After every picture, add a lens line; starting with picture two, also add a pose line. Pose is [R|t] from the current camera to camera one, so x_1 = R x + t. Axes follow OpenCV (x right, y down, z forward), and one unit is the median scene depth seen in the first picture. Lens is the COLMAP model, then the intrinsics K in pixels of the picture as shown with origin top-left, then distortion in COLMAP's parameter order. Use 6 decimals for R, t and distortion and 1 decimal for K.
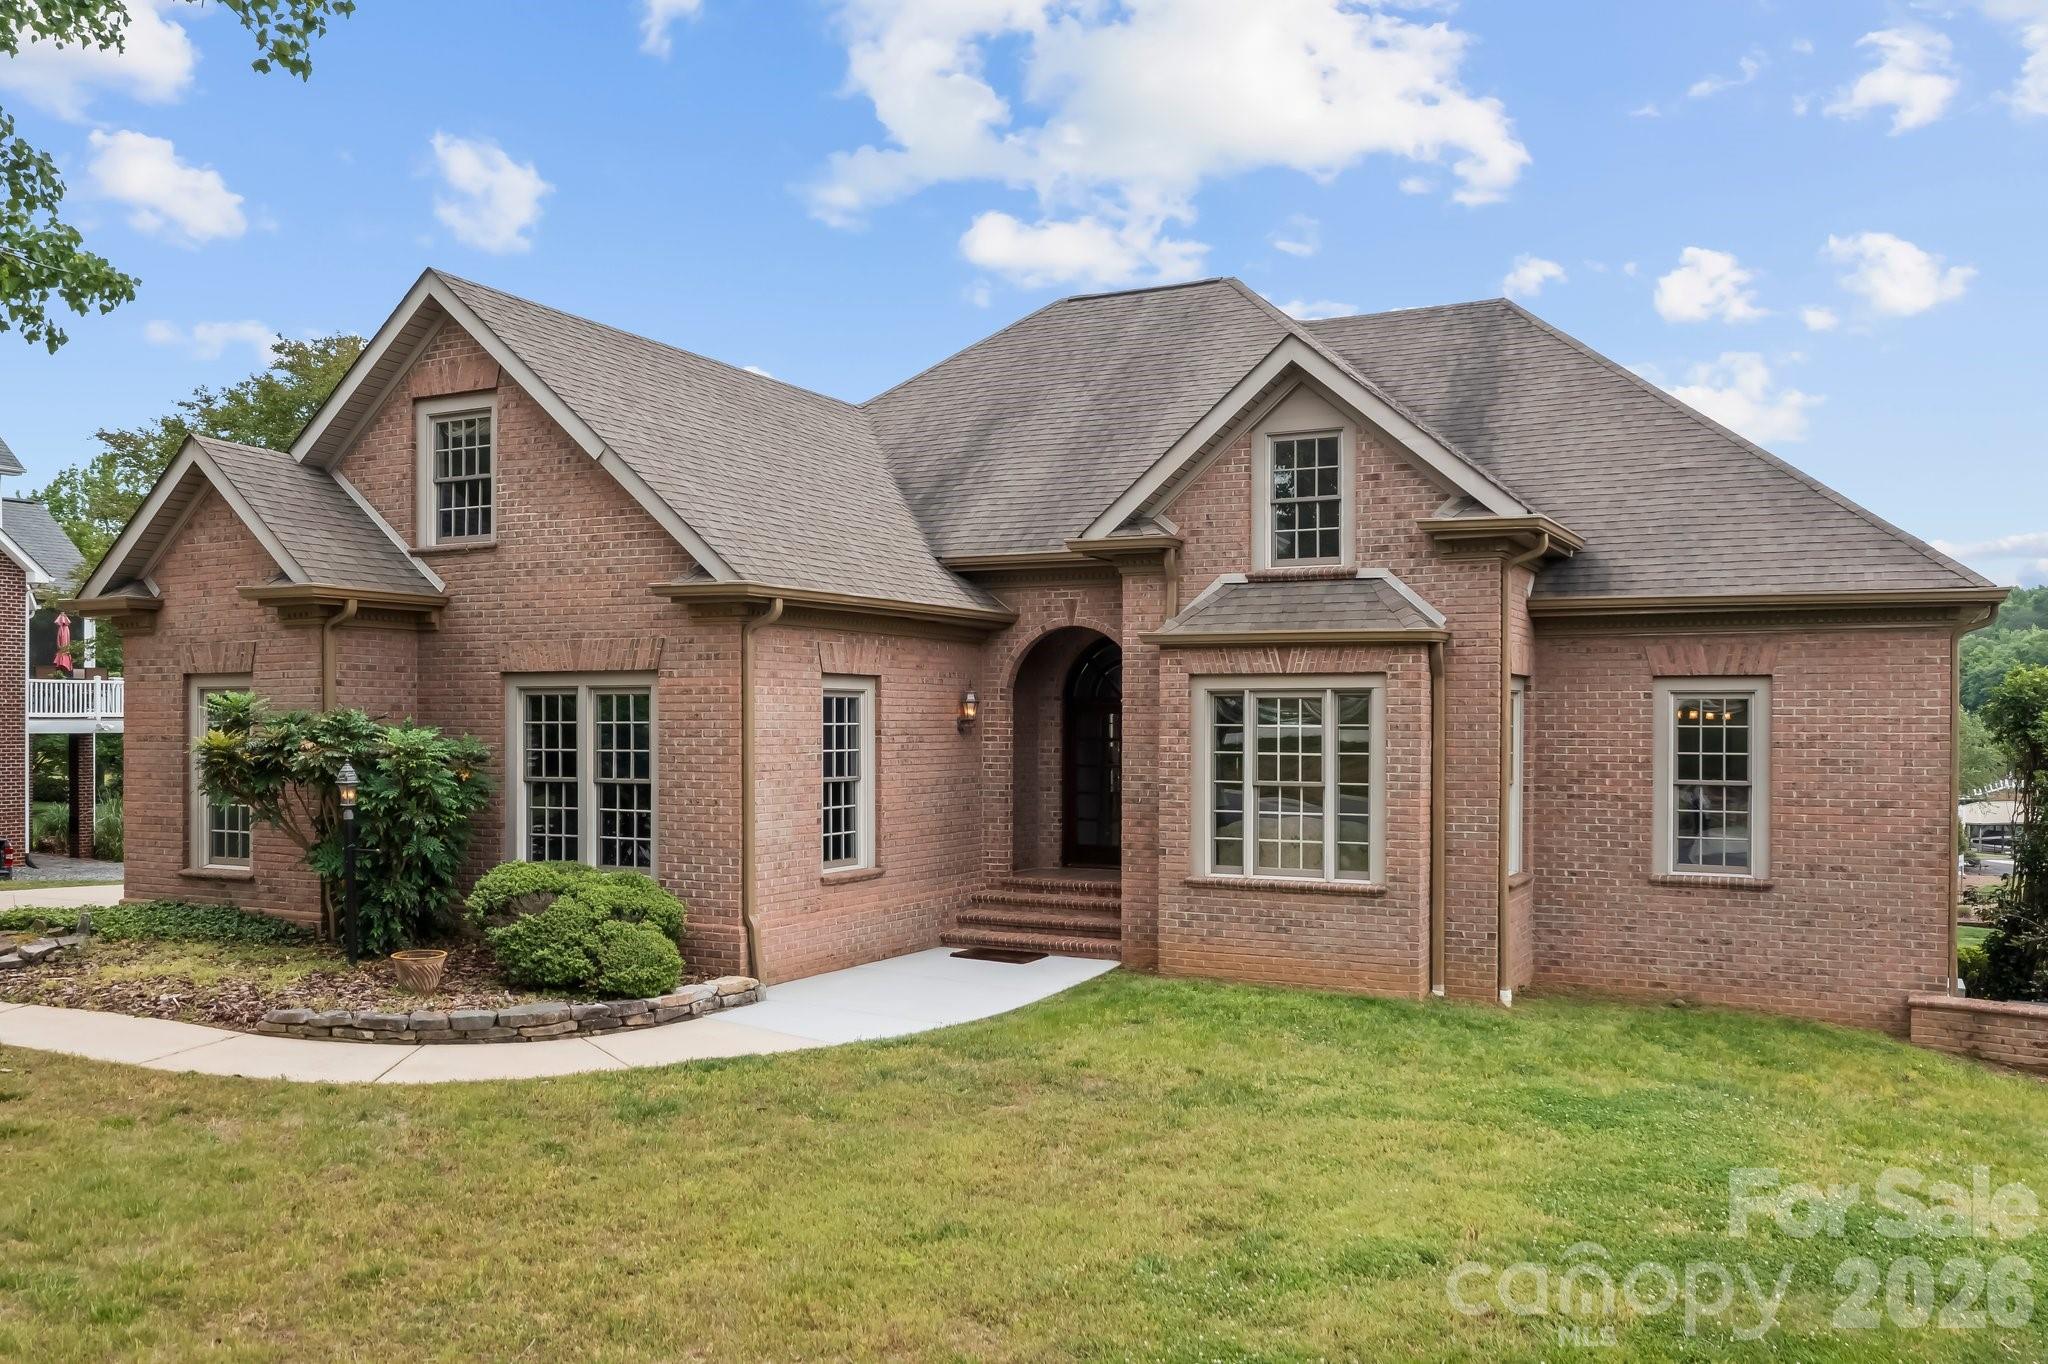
lens RADIAL K [[1688.6, 0, 974.1], [0, 1688.6, 752.4], [0, 0, 1]] dist [-0.010043, -0.001629]
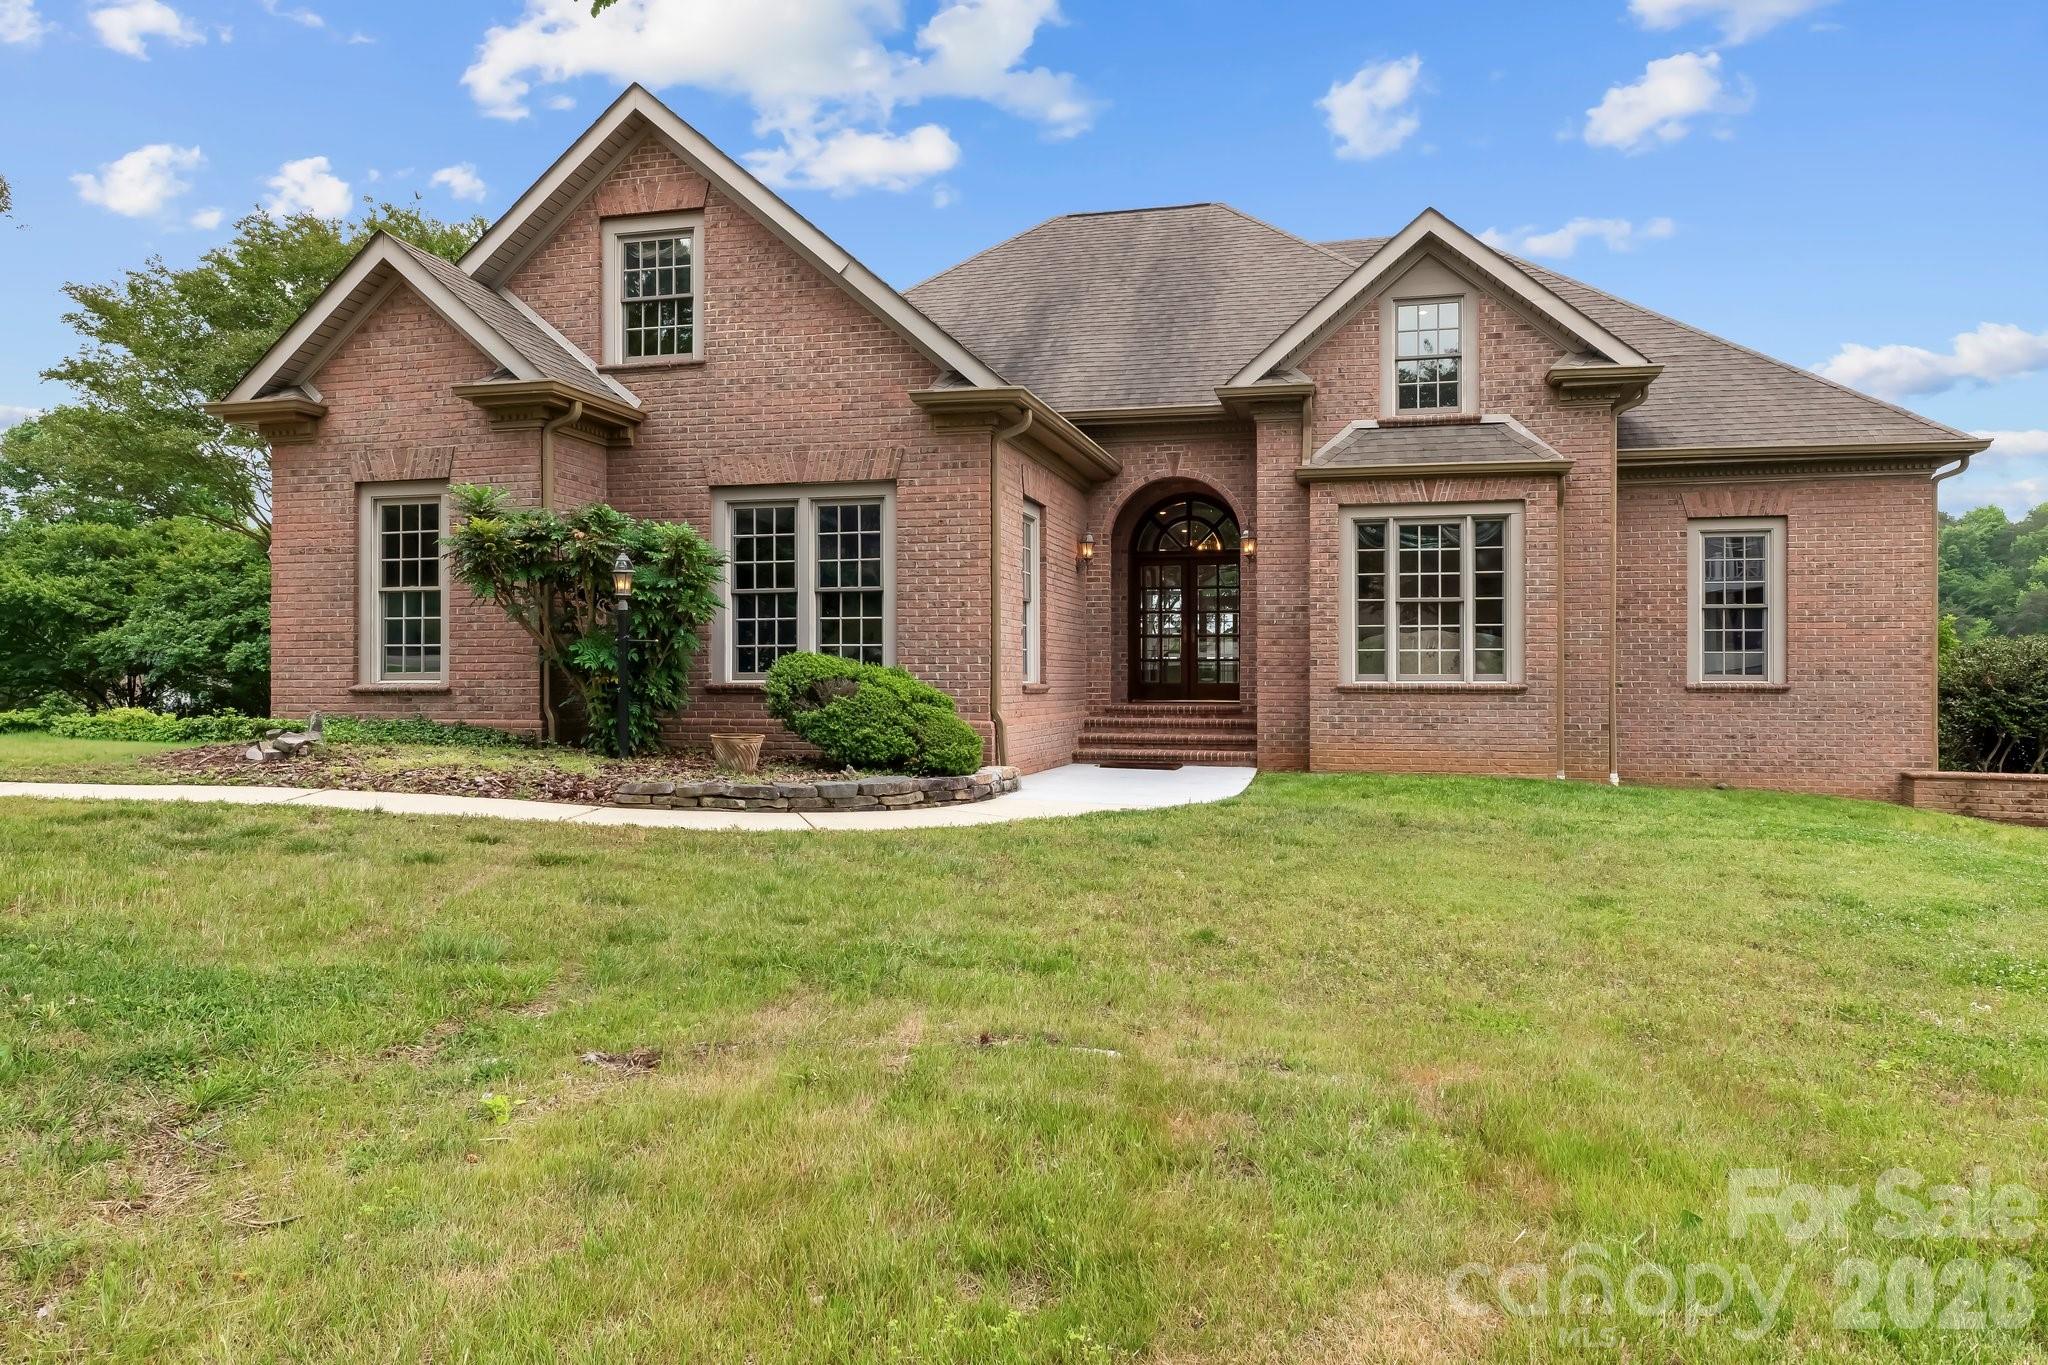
lens RADIAL K [[1445.8, 0, 1024.0], [0, 1445.8, 682.5], [0, 0, 1]] dist [0.004440, -0.000189]
pose [[0.971912, -0.001987, 0.235336, -0.307764], [0.004887, 0.999919, -0.011740, 0.083715], [-0.235294, 0.012560, 0.971843, 0.111075]]
